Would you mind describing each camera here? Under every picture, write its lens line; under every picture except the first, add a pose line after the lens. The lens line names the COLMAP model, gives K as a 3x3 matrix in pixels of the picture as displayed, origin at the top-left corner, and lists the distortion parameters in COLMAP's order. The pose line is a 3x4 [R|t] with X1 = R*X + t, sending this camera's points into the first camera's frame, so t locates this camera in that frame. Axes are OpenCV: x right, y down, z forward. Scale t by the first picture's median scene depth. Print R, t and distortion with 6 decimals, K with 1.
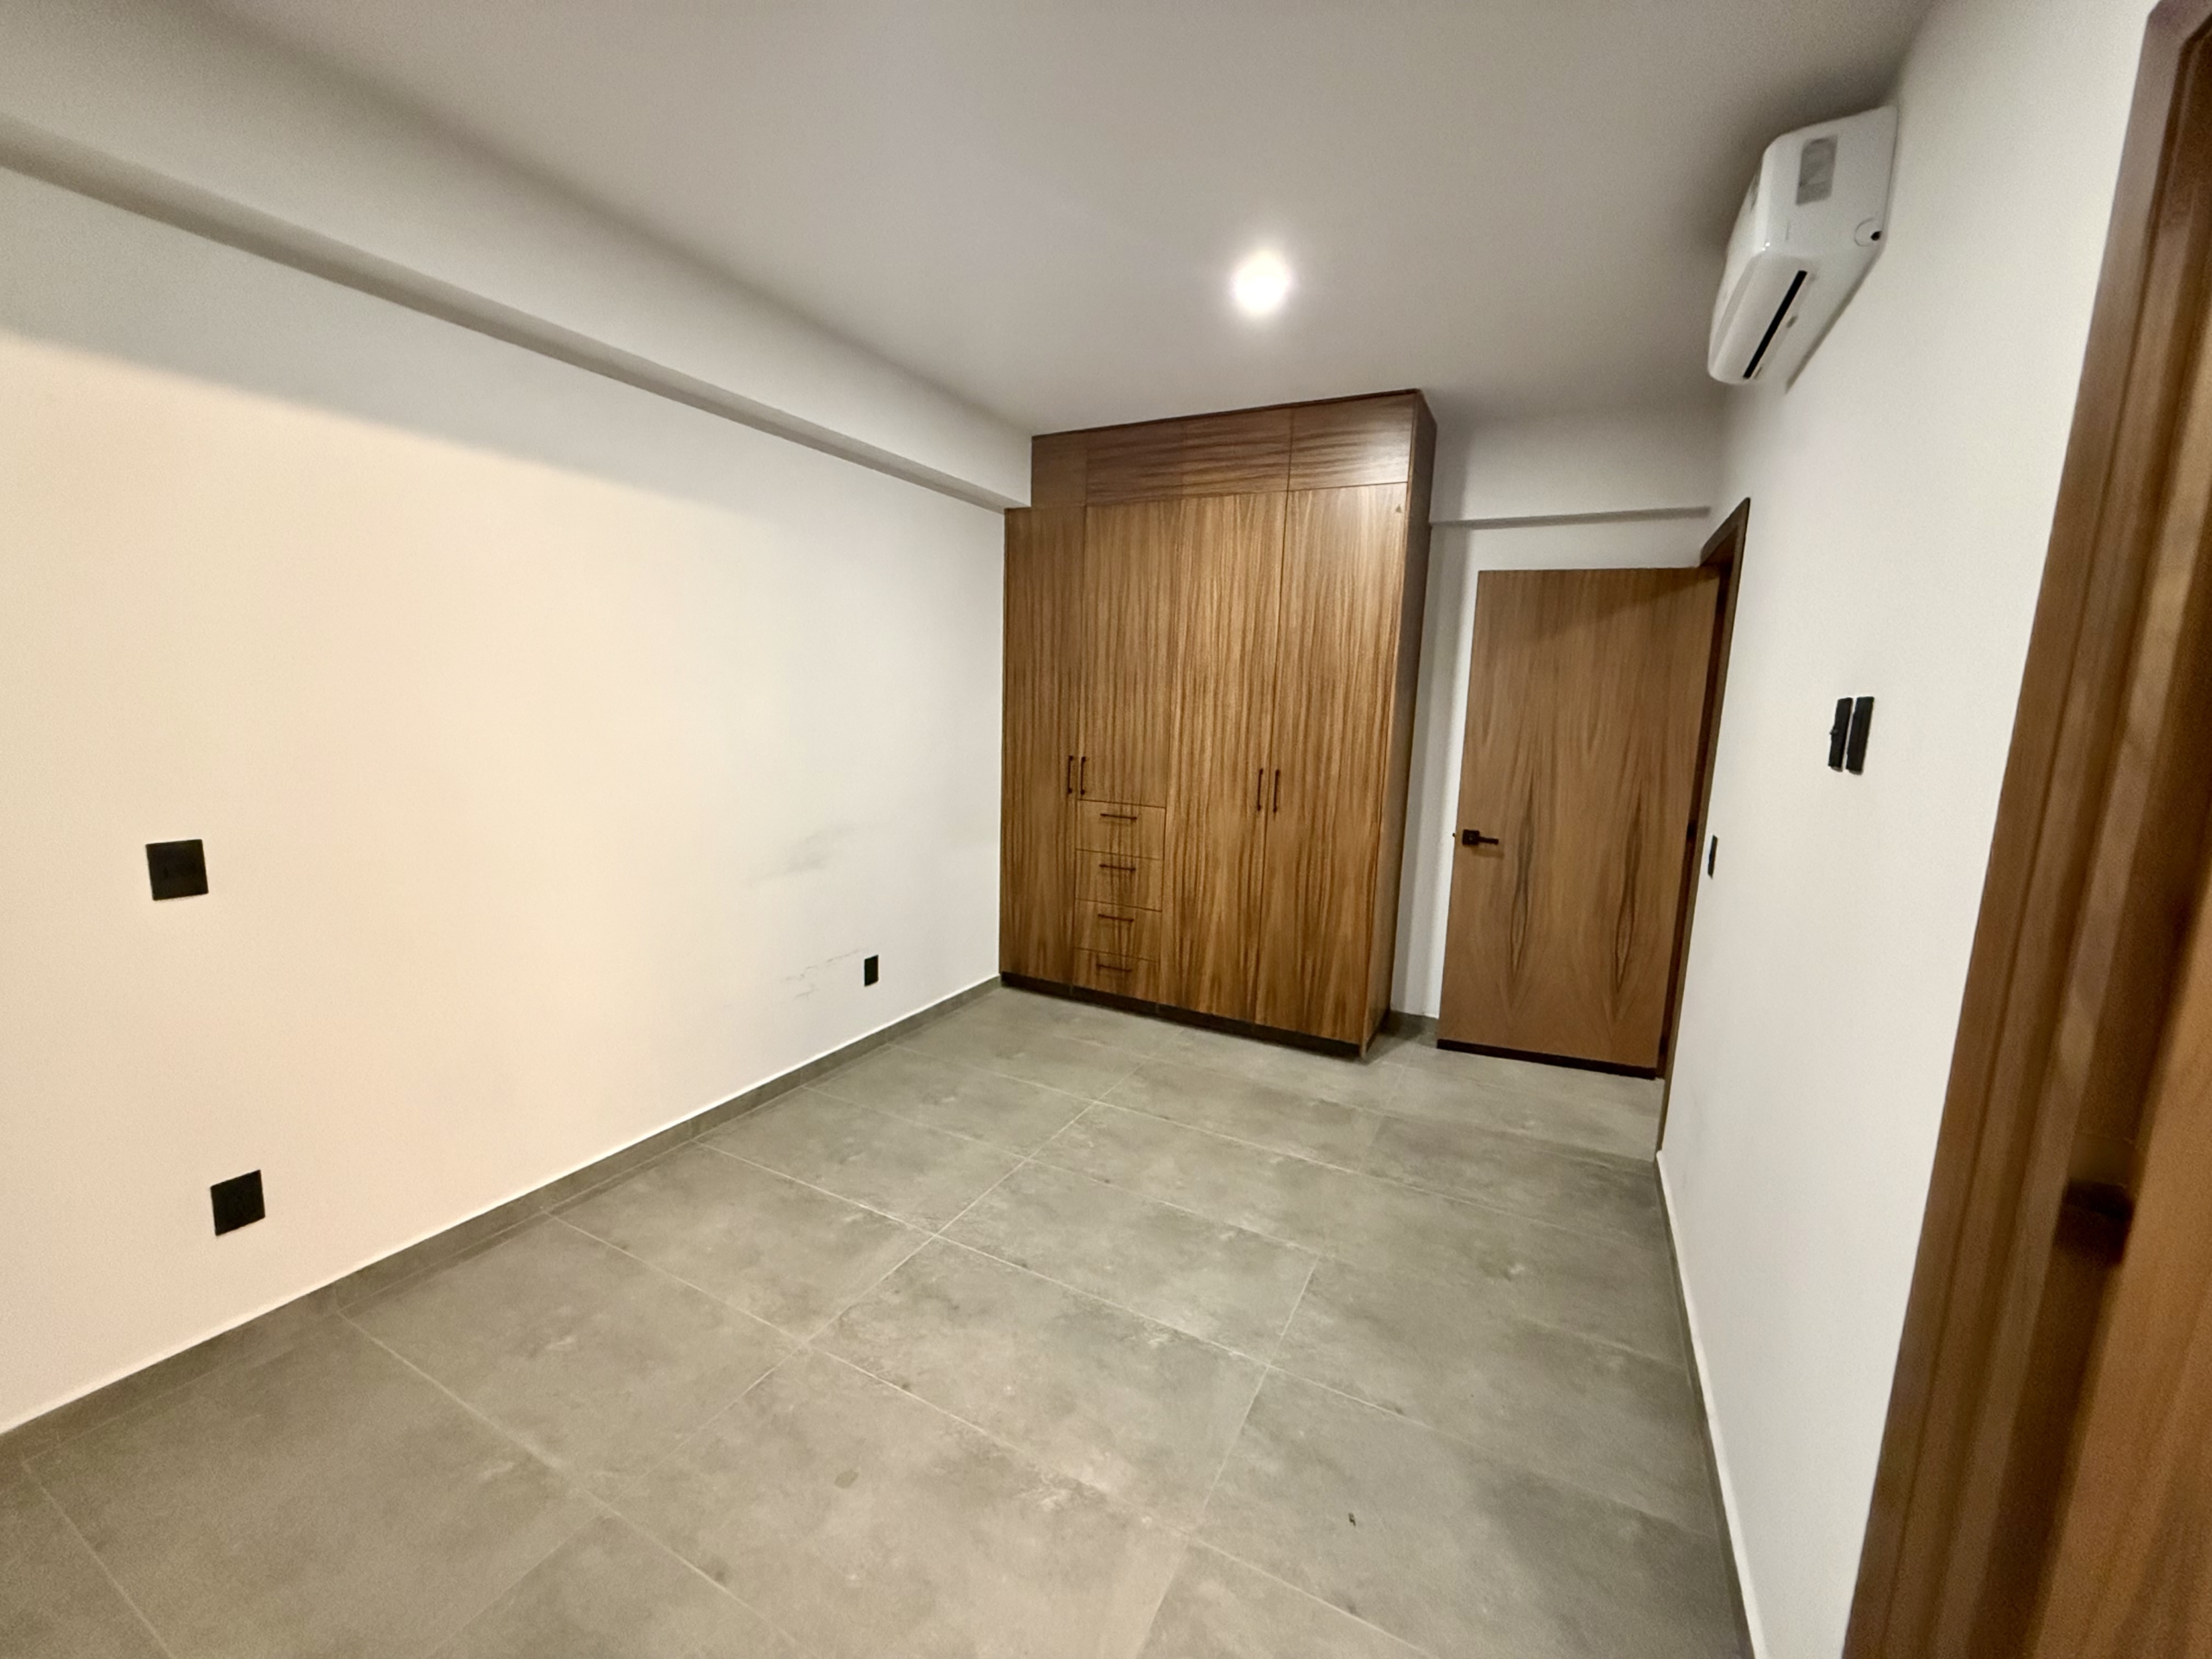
lens RADIAL K [[881.0, 0, 1111.4], [0, 881.0, 819.2], [0, 0, 1]] dist [-0.000552, 0.000448]
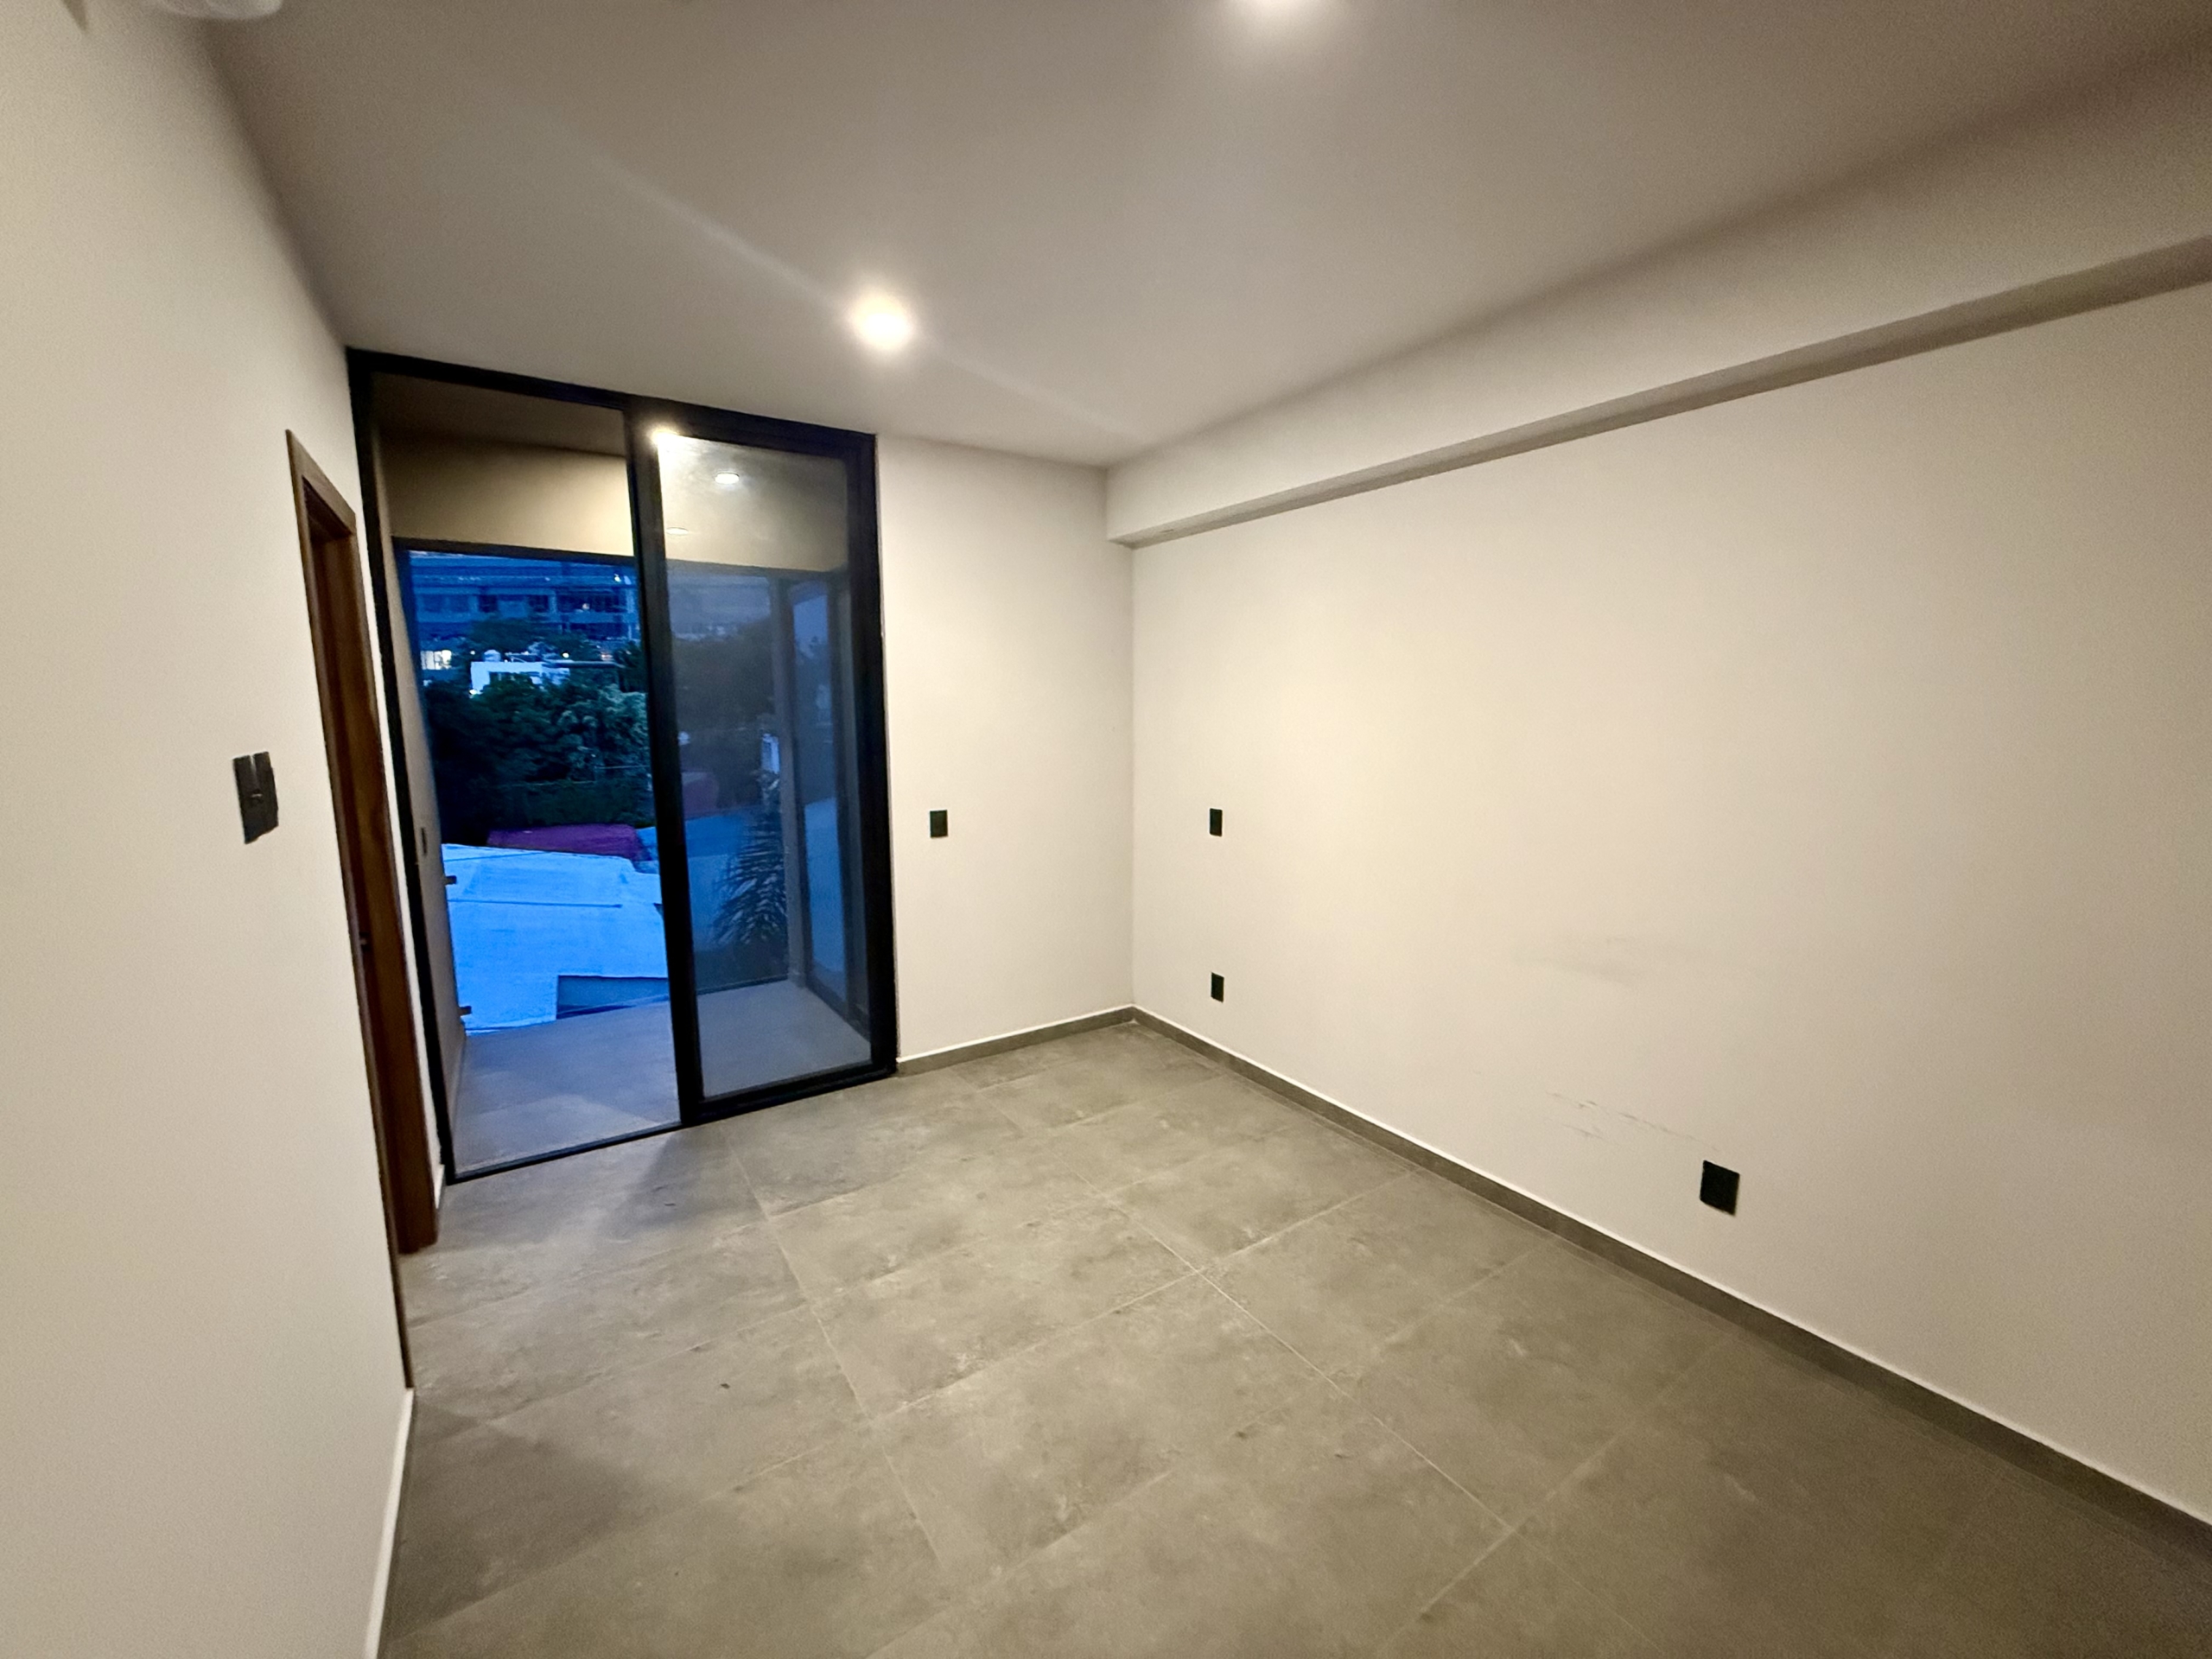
lens RADIAL K [[881.0, 0, 1101.9], [0, 881.0, 830.7], [0, 0, 1]] dist [-0.000552, 0.000448]
pose [[-0.485778, 0.091420, -0.869288, 0.489807], [-0.132031, 0.975430, 0.176365, -0.137578], [0.864053, 0.200447, -0.461772, 0.889774]]
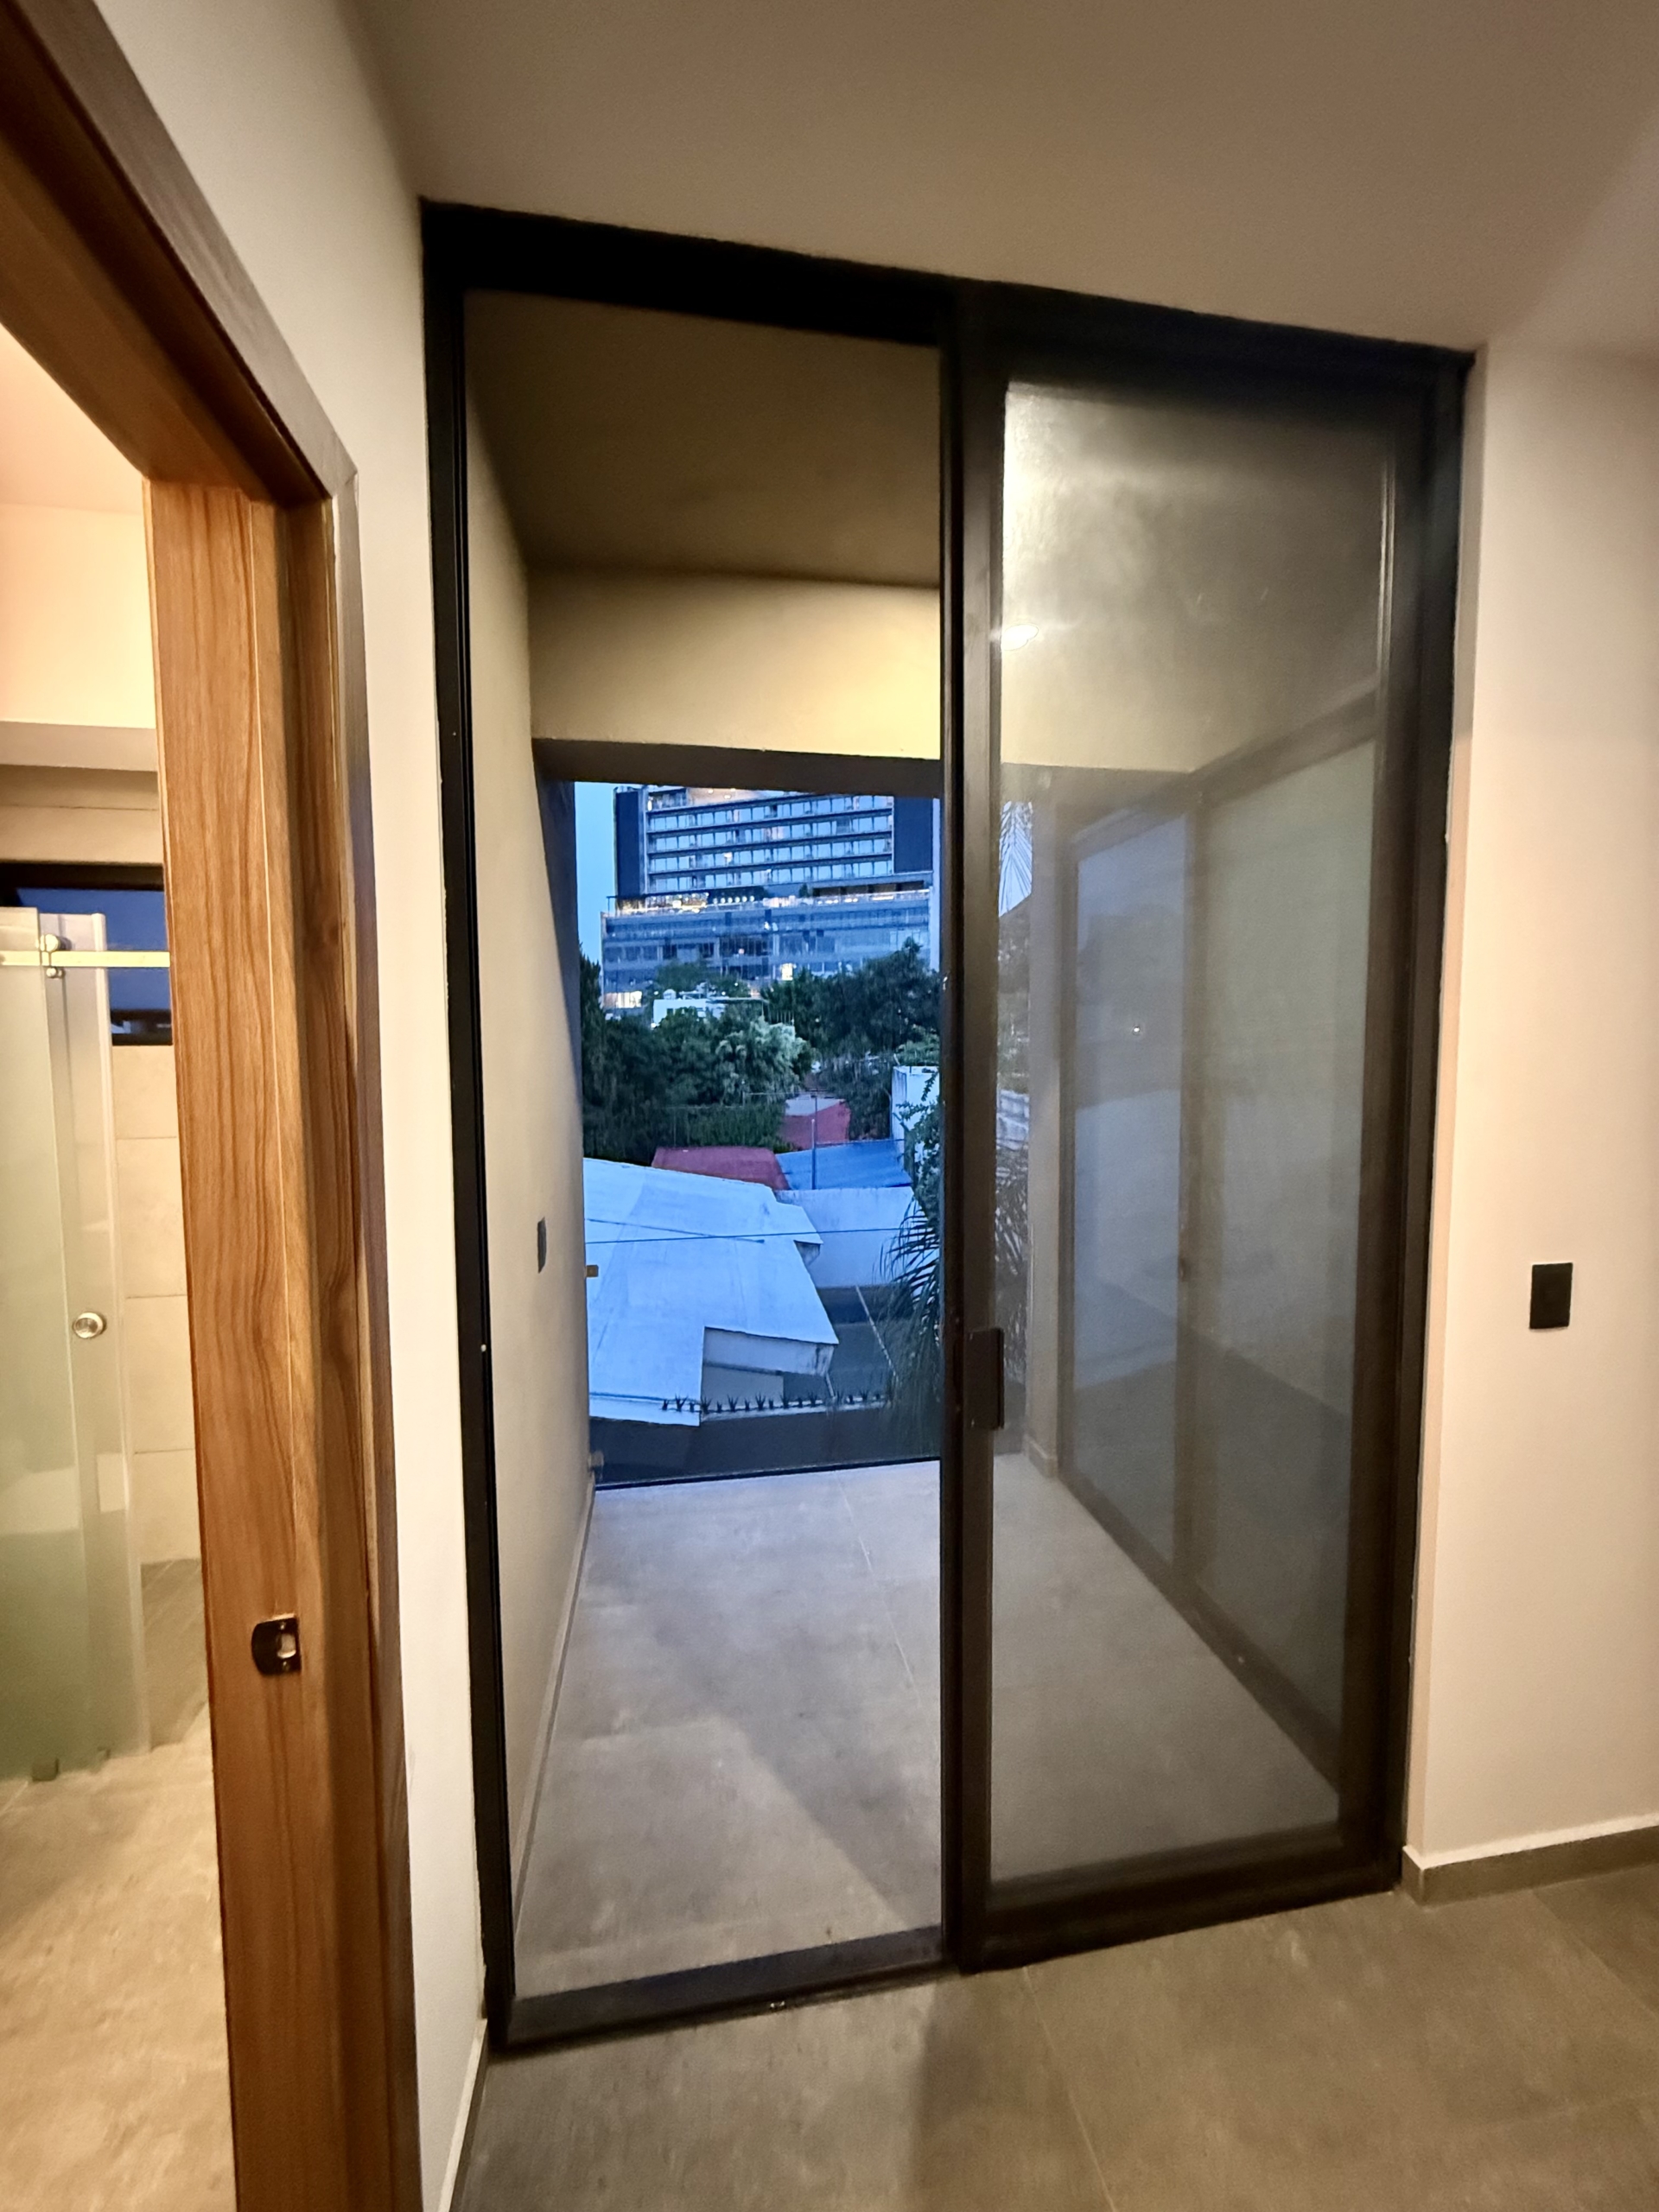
lens RADIAL K [[881.0, 0, 826.1], [0, 881.0, 1091.5], [0, 0, 1]] dist [-0.000552, 0.000448]
pose [[-0.801372, 0.006448, -0.598132, 0.437526], [-0.103513, 0.983361, 0.149288, -0.123319], [0.589142, 0.181550, -0.787370, 0.789205]]
